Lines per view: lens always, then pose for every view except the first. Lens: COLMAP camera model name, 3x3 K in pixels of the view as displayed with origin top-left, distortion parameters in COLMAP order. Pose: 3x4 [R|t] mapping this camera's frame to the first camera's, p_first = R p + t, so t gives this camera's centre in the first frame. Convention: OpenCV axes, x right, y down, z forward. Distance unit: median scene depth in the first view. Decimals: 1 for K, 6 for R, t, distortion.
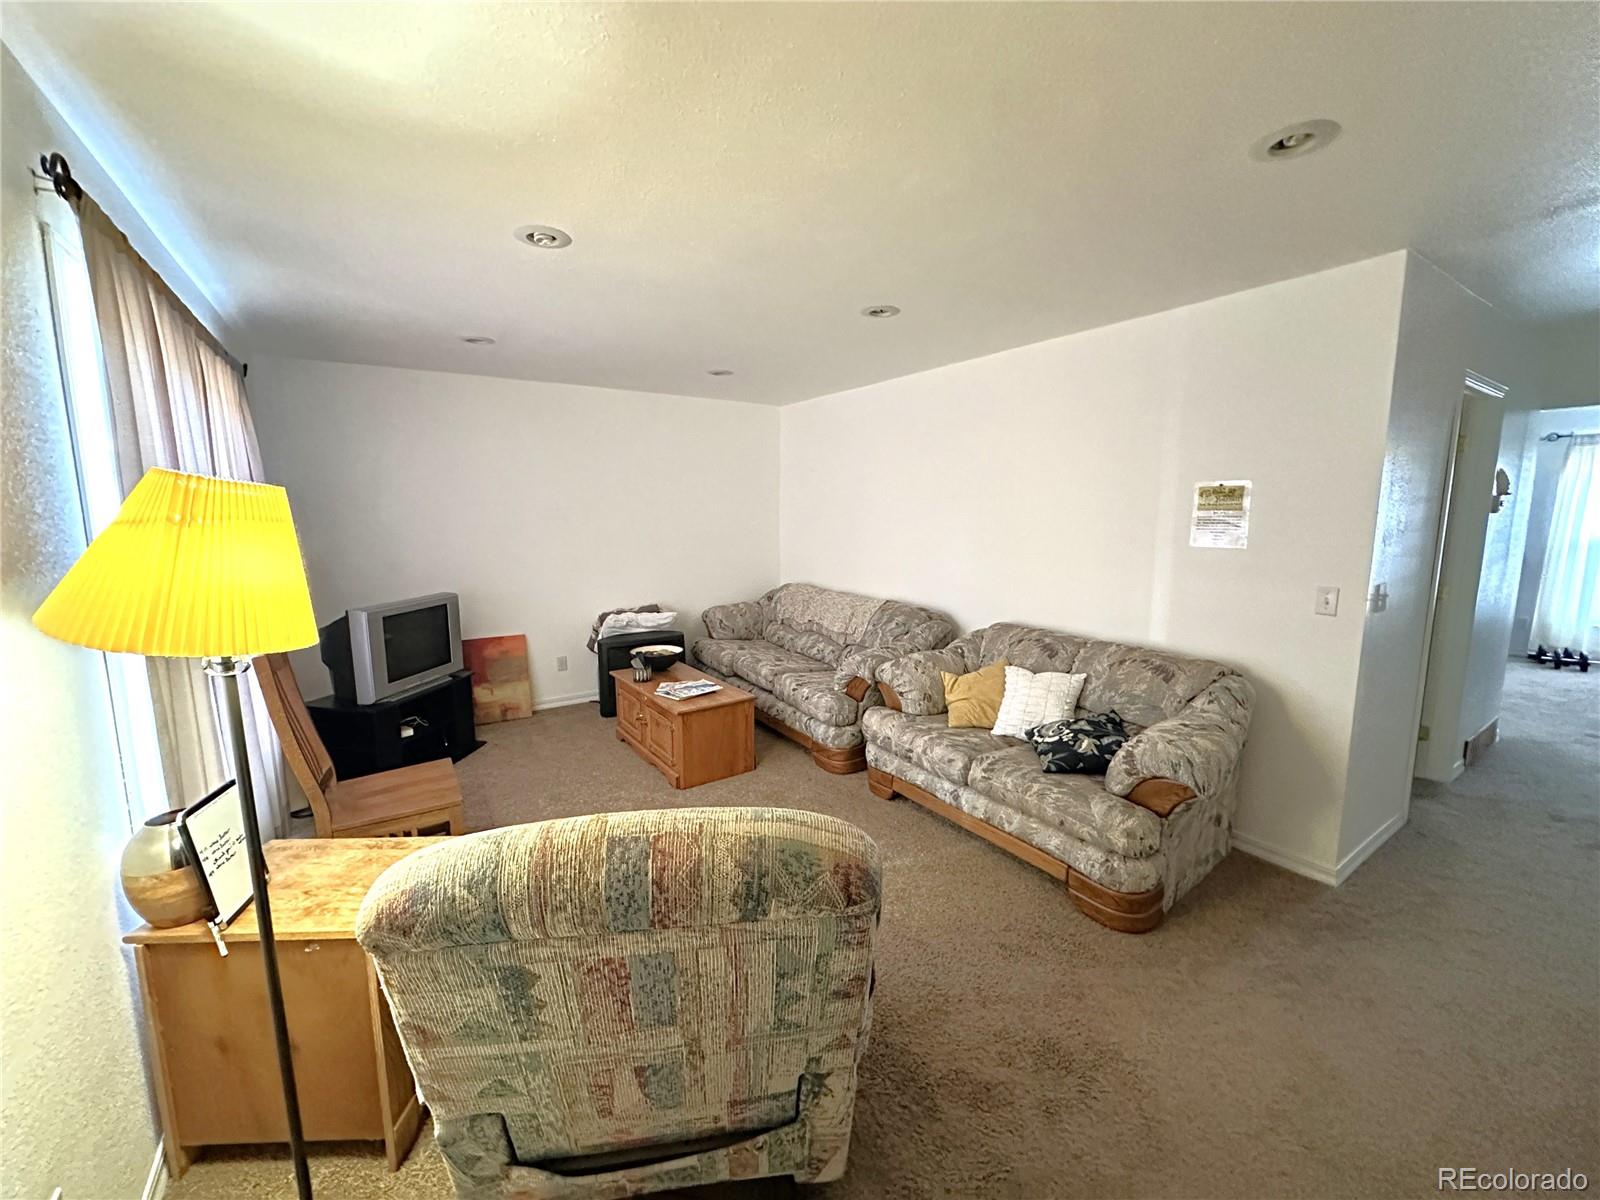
lens RADIAL K [[642.9, 0, 805.7], [0, 642.9, 604.2], [0, 0, 1]] dist [0.000611, 0.000066]
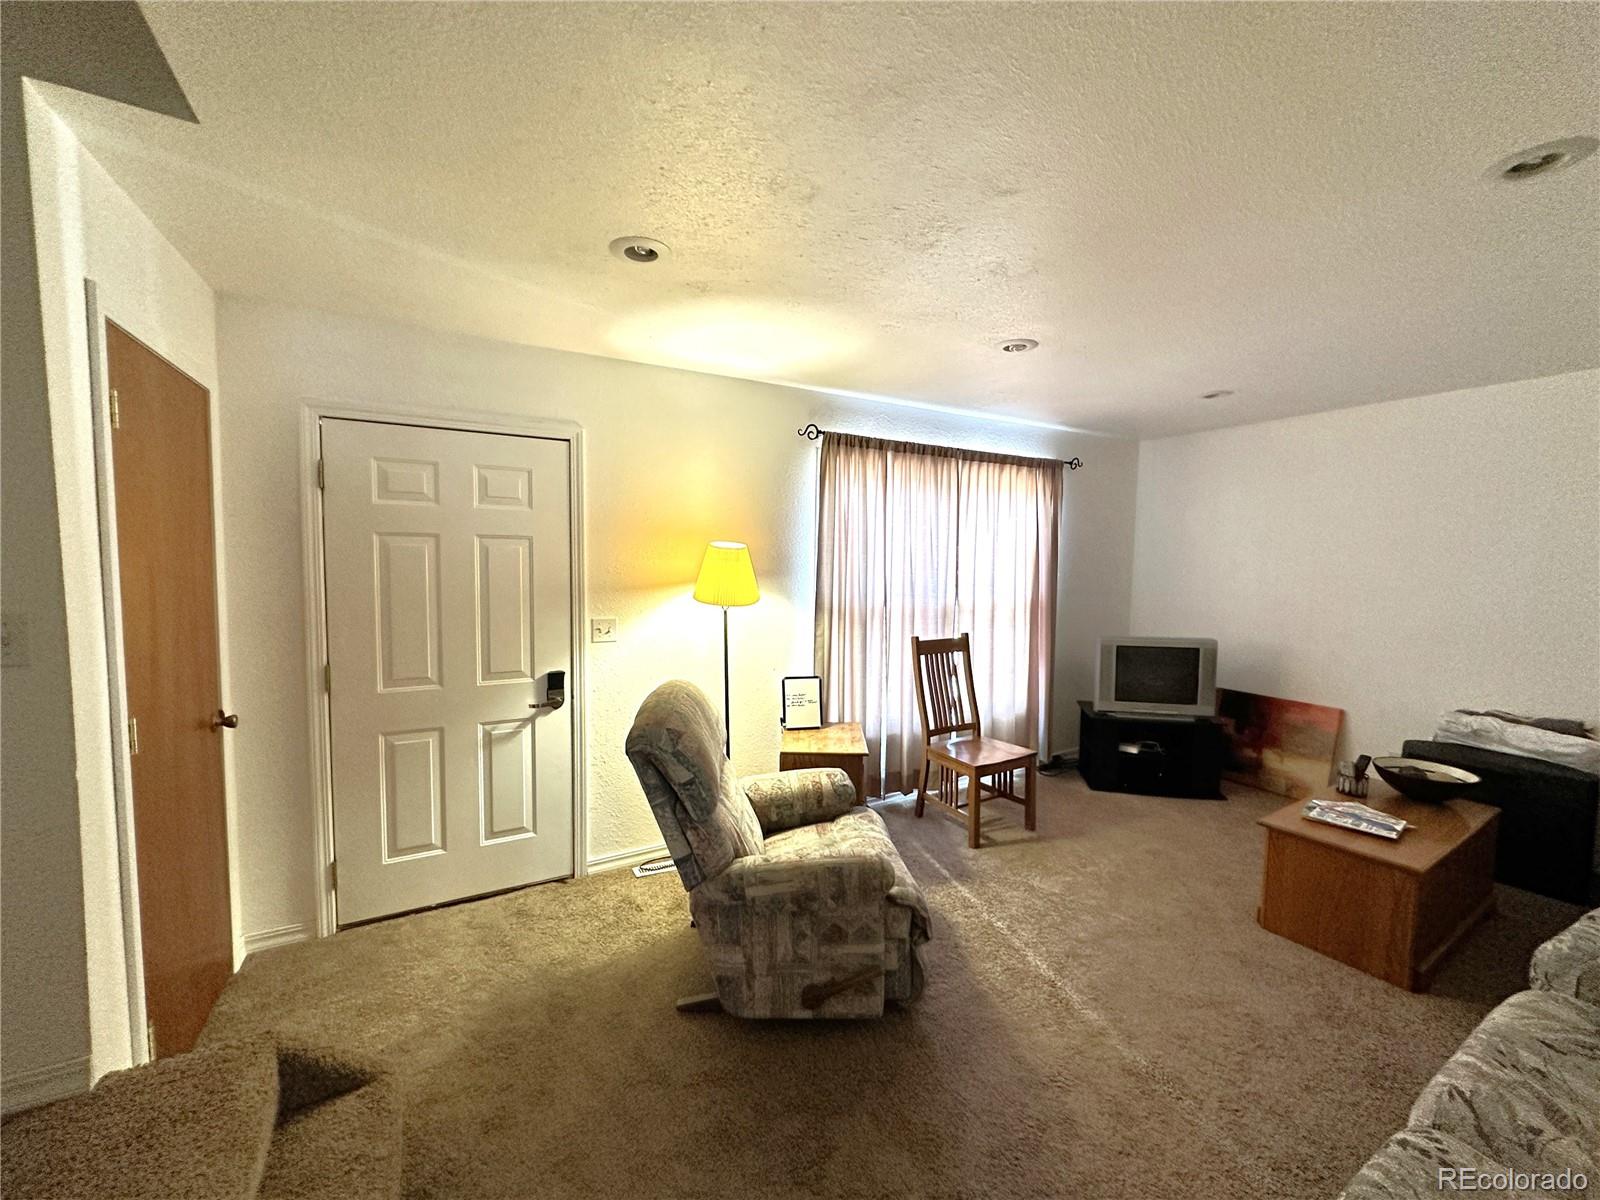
lens RADIAL K [[633.9, 0, 799.0], [0, 633.9, 598.8], [0, 0, 1]] dist [-0.002906, 0.000329]
pose [[-0.065512, 0.066384, -0.995641, 0.525075], [-0.155381, 0.984935, 0.075894, -0.059715], [0.985680, 0.159676, -0.054210, 0.420245]]
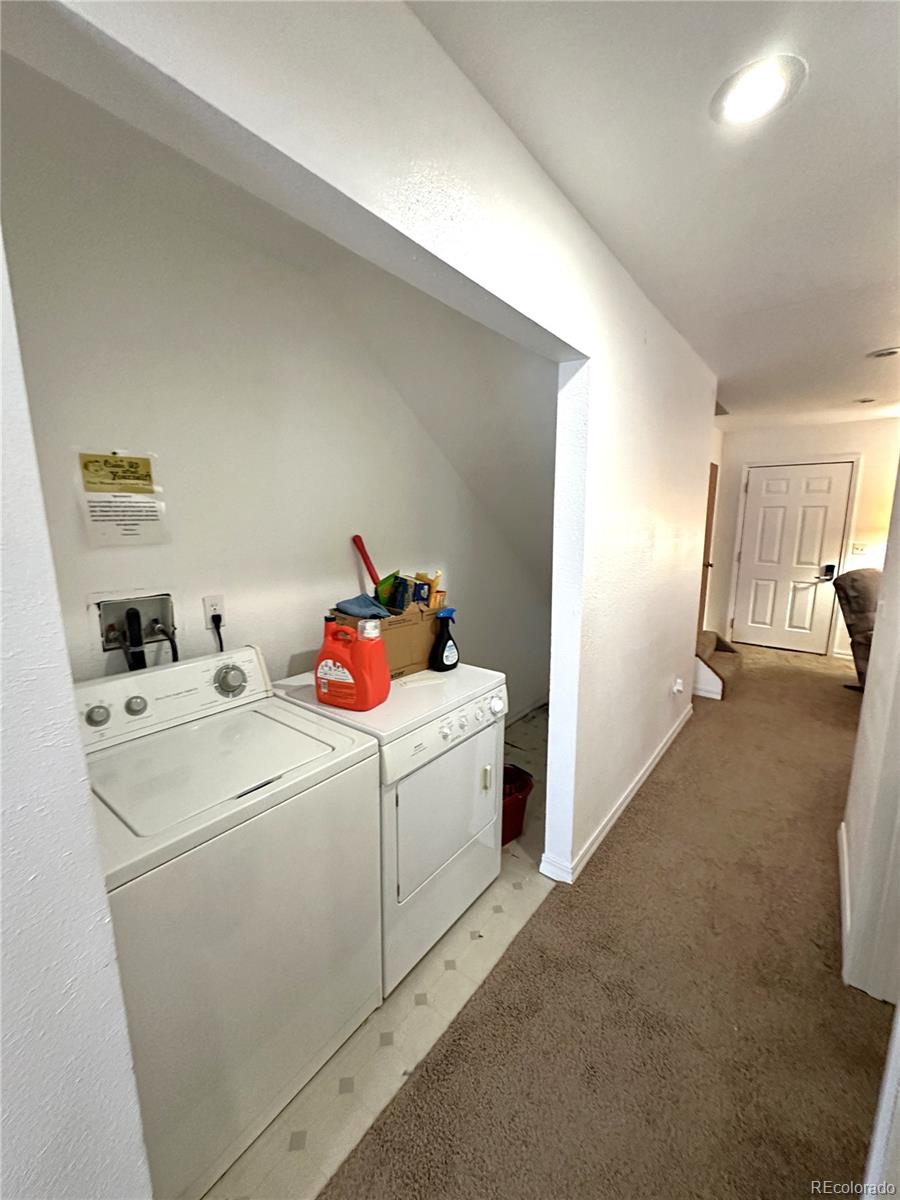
lens RADIAL K [[482.7, 0, 450.0], [0, 482.7, 600.0], [0, 0, 1]] dist [-0.000318, 0.000292]
pose [[-0.950242, 0.060782, -0.305525, 1.098493], [-0.037501, 0.951327, 0.305894, -0.133562], [0.309246, 0.302131, -0.901711, 0.917393]]
